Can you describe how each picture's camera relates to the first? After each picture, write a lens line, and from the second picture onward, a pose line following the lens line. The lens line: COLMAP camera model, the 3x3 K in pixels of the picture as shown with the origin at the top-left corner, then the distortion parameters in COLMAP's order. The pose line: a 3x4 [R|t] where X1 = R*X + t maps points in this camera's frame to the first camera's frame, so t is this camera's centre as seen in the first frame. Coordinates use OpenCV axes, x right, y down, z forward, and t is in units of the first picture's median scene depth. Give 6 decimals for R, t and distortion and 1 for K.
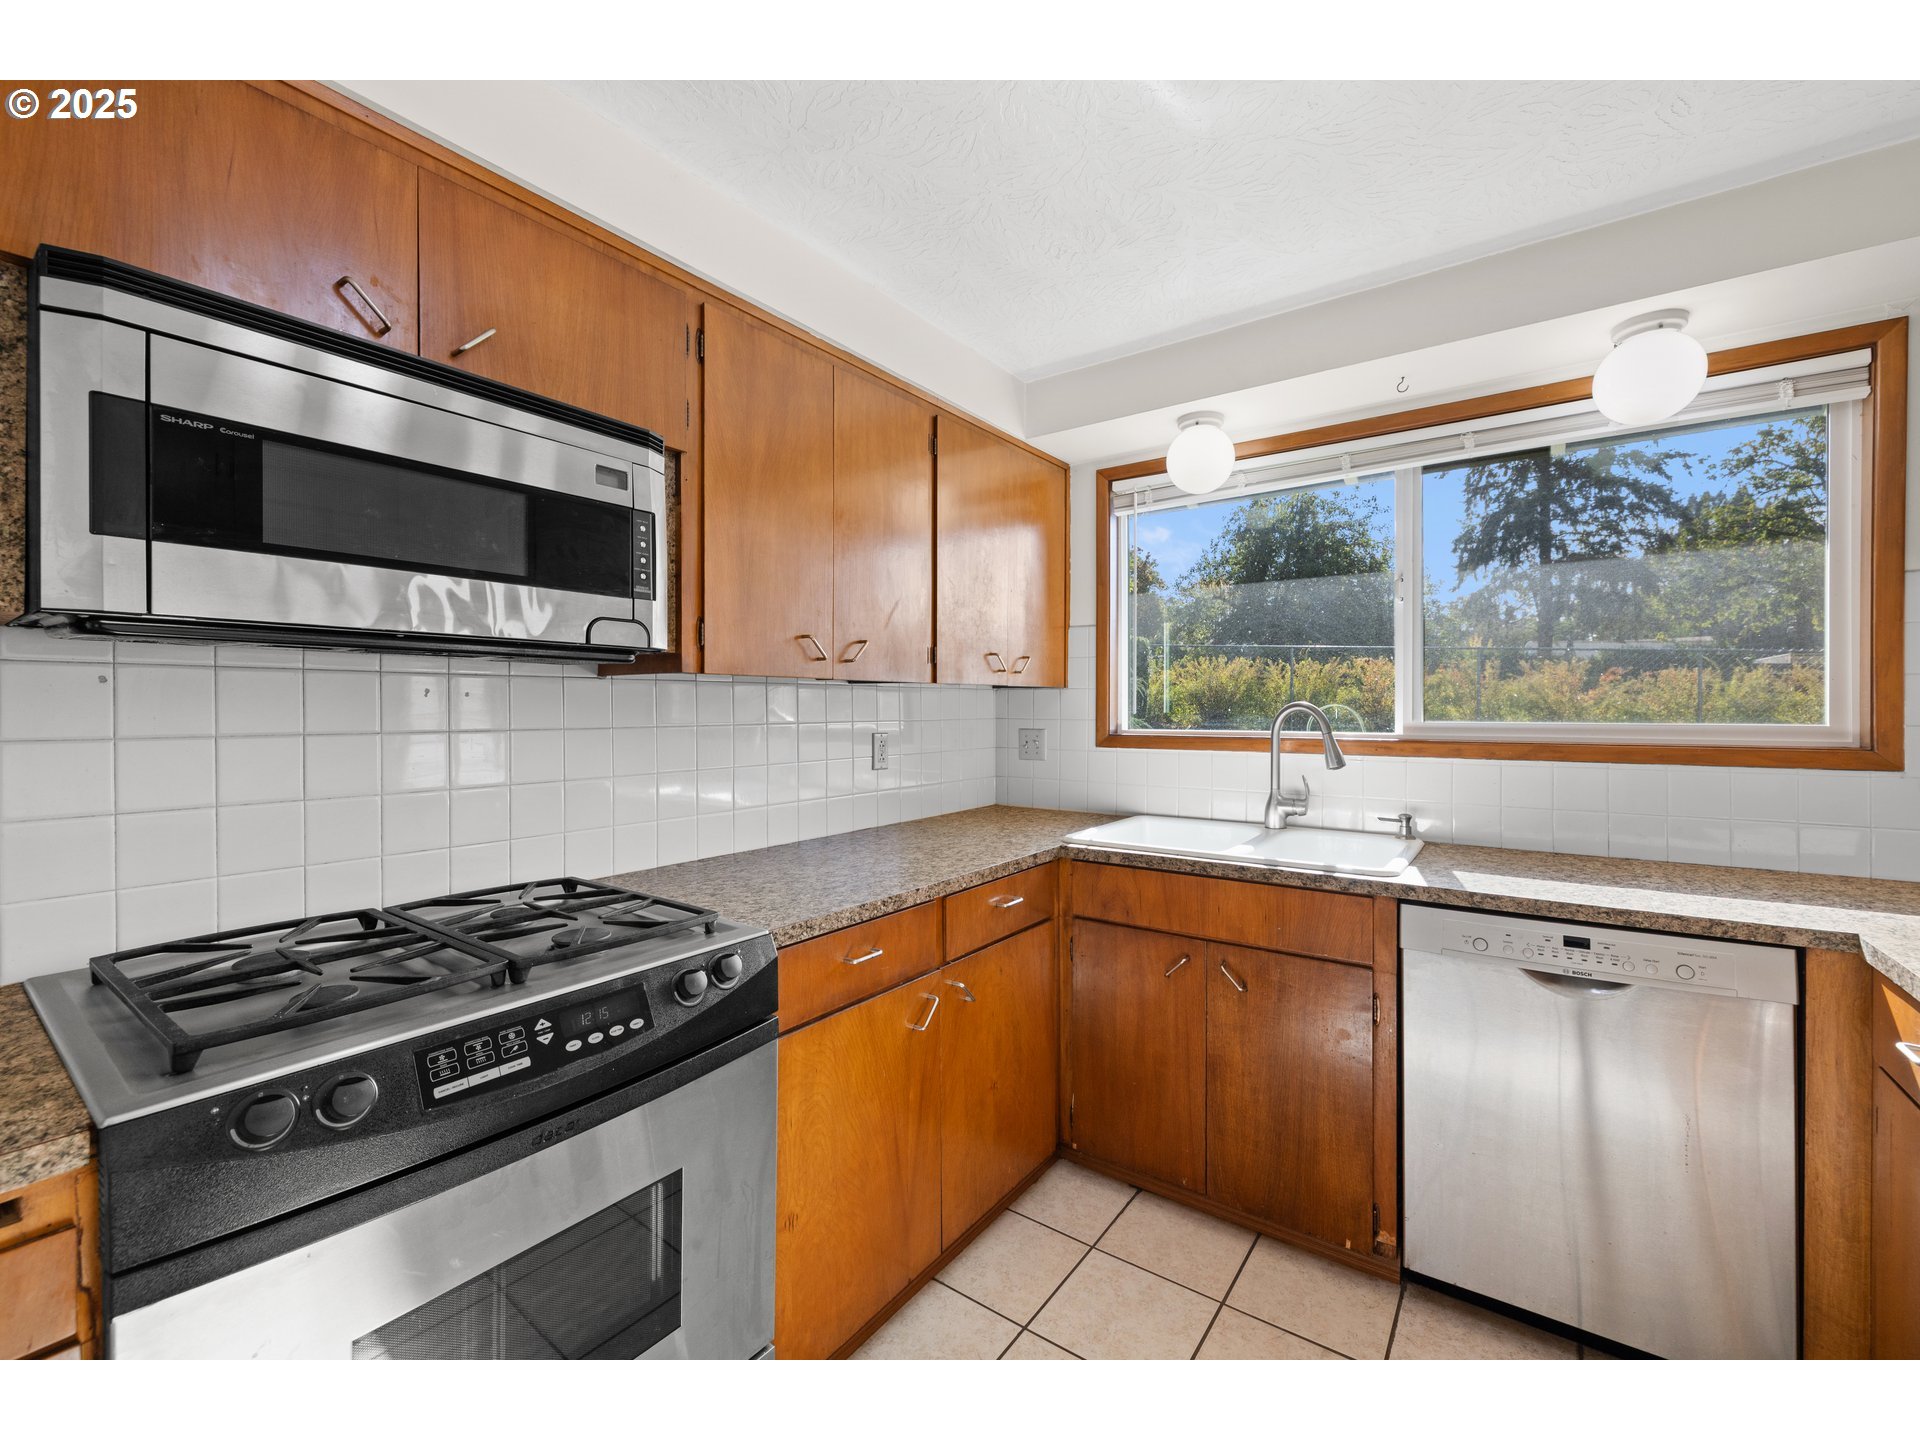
lens RADIAL K [[802.8, 0, 960.9], [0, 802.8, 716.5], [0, 0, 1]] dist [-0.001262, -0.000244]
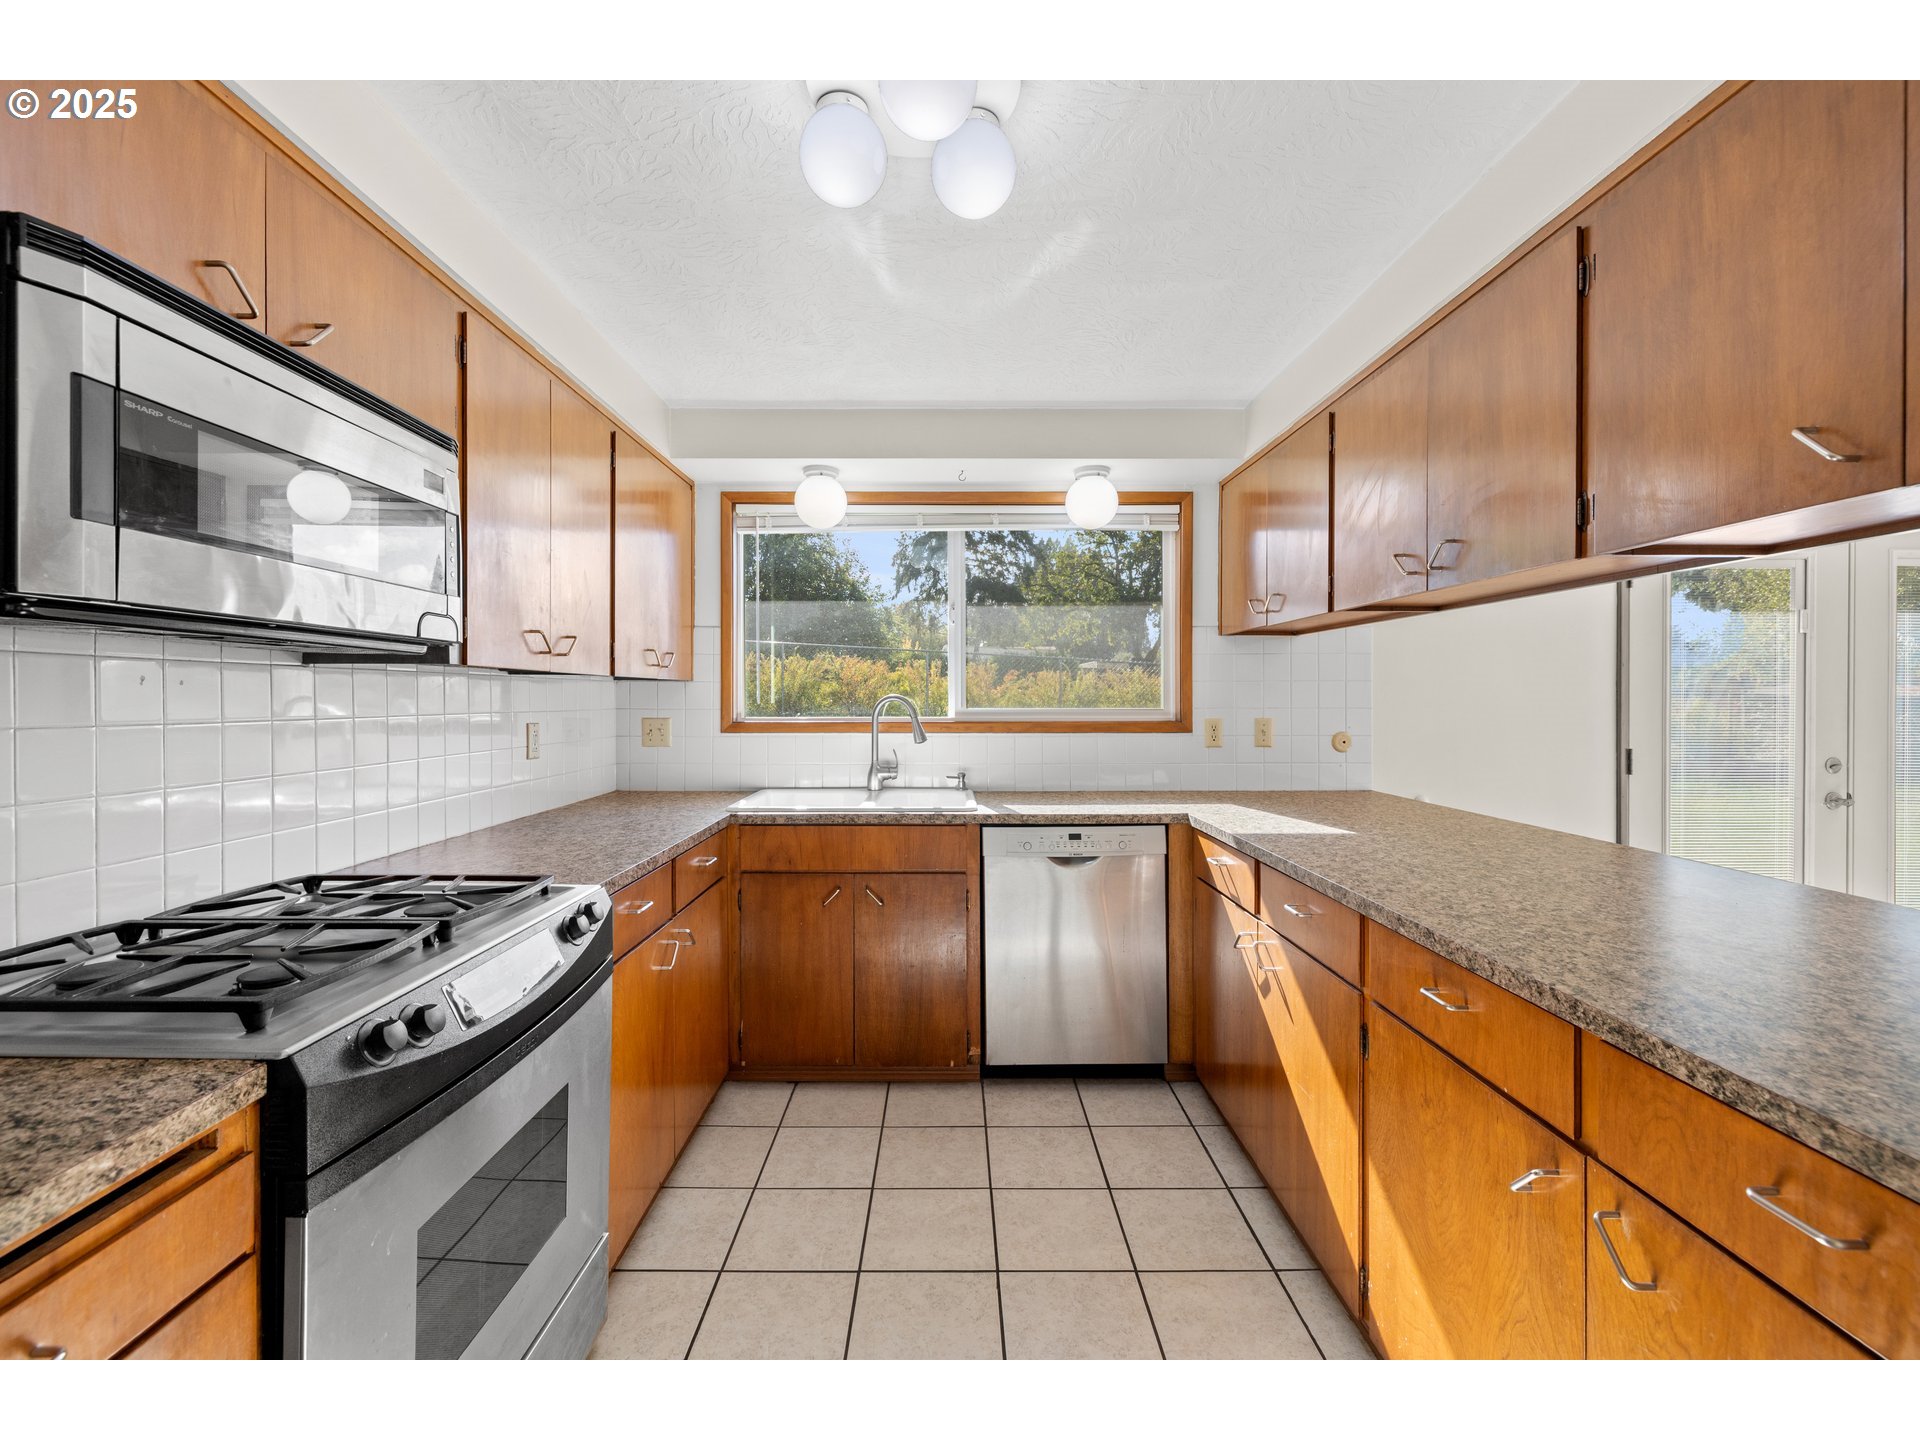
lens RADIAL K [[818.5, 0, 952.8], [0, 818.5, 705.0], [0, 0, 1]] dist [-0.001347, -0.000305]
pose [[0.807365, -0.003469, 0.590042, -0.356341], [0.006053, 0.999979, -0.002404, 0.003987], [-0.590021, 0.005513, 0.807369, -0.192058]]
